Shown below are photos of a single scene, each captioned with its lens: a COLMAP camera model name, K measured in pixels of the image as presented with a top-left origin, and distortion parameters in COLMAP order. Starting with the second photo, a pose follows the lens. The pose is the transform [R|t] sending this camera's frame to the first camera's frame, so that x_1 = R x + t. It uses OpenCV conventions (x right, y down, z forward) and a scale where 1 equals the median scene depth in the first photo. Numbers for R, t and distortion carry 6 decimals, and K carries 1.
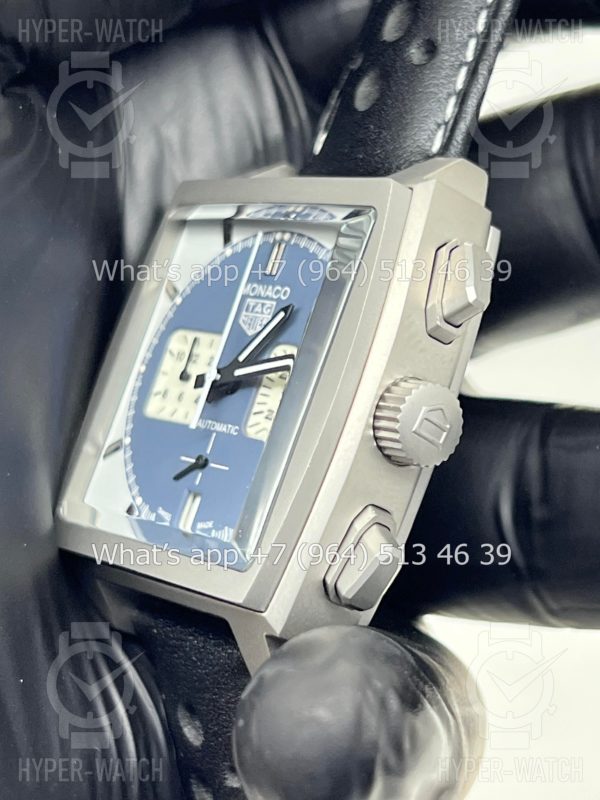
lens RADIAL K [[1868.8, 0, 299.3], [0, 1868.8, 401.3], [0, 0, 1]] dist [0.204761, 0.000000]
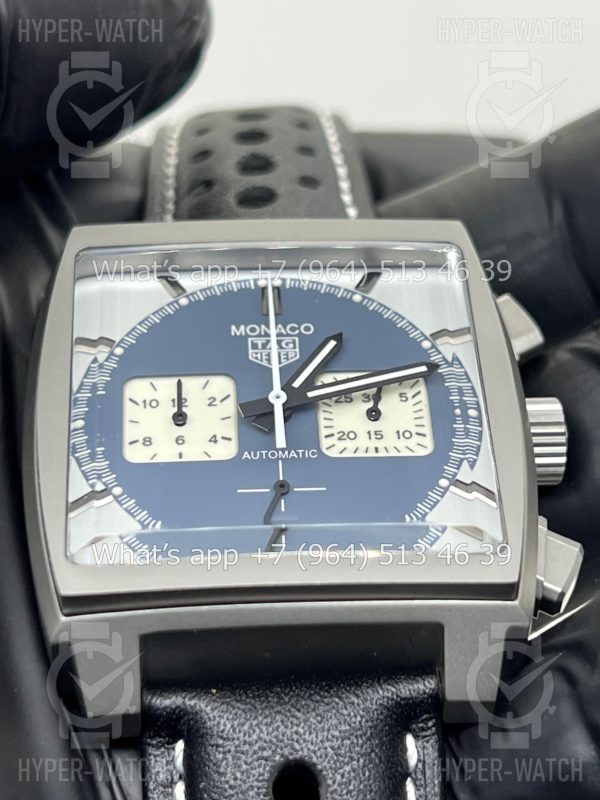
lens RADIAL K [[1868.8, 0, 304.5], [0, 1868.8, 401.4], [0, 0, 1]] dist [0.204761, 0.000000]
pose [[0.595250, 0.187901, 0.781262, -0.714554], [0.156614, 0.926499, -0.342157, 0.287758], [-0.788130, 0.326026, 0.522071, 0.523469]]
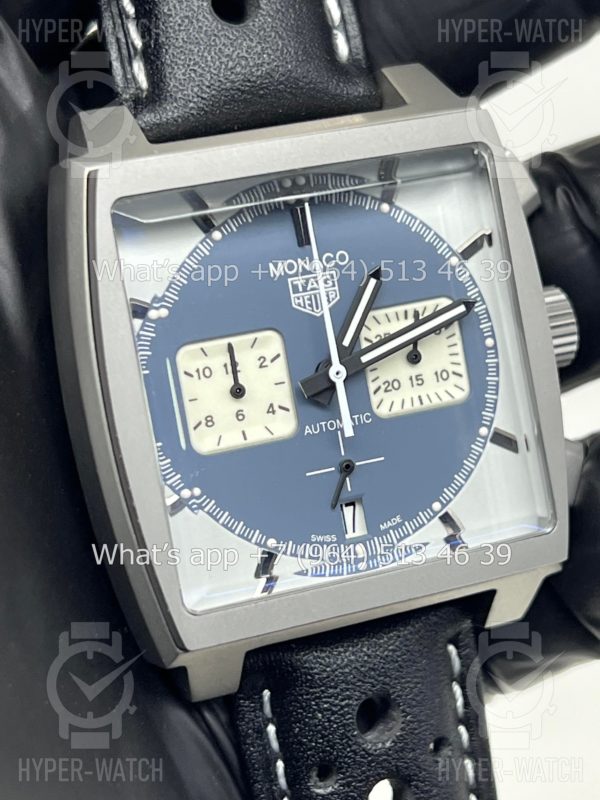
lens RADIAL K [[1868.8, 0, 295.6], [0, 1868.8, 396.4], [0, 0, 1]] dist [0.204761, 0.000000]
pose [[0.303871, -0.424869, 0.852730, -0.802682], [0.164829, 0.905002, 0.392177, -0.350653], [-0.938346, 0.021383, 0.345035, 0.701883]]
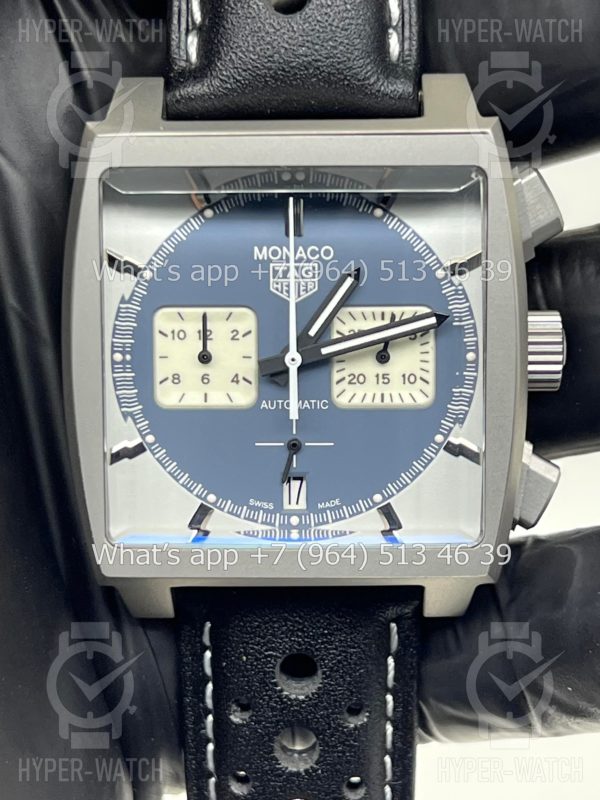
lens RADIAL K [[1868.8, 0, 293.2], [0, 1868.8, 428.0], [0, 0, 1]] dist [0.204761, 0.000000]
pose [[0.653913, -0.413662, 0.633468, -0.656019], [0.129015, 0.885995, 0.445386, -0.402915], [-0.745489, -0.209517, 0.632732, 0.381634]]
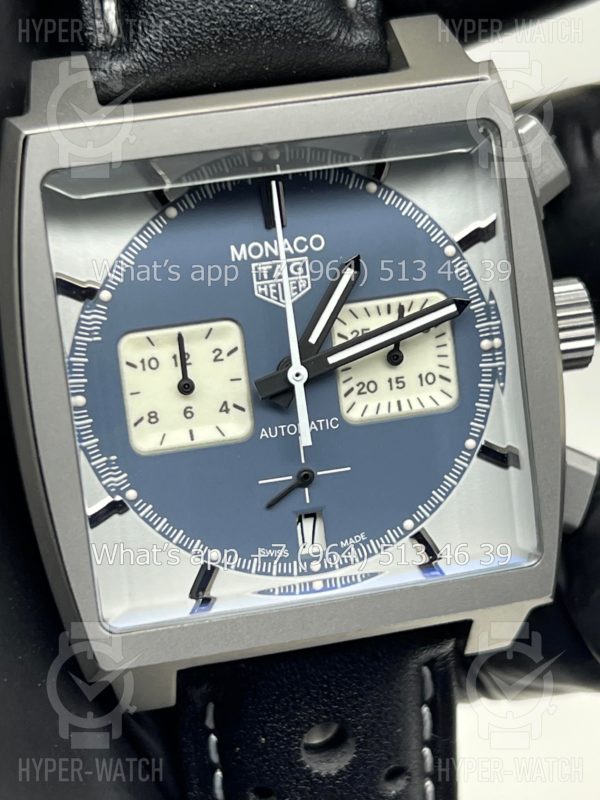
lens RADIAL K [[1868.8, 0, 291.4], [0, 1868.8, 413.6], [0, 0, 1]] dist [0.204761, 0.000000]
pose [[0.452390, -0.487857, 0.746551, -0.637238], [0.161664, 0.868102, 0.469323, -0.366810], [-0.877045, -0.091627, 0.471590, 0.617712]]
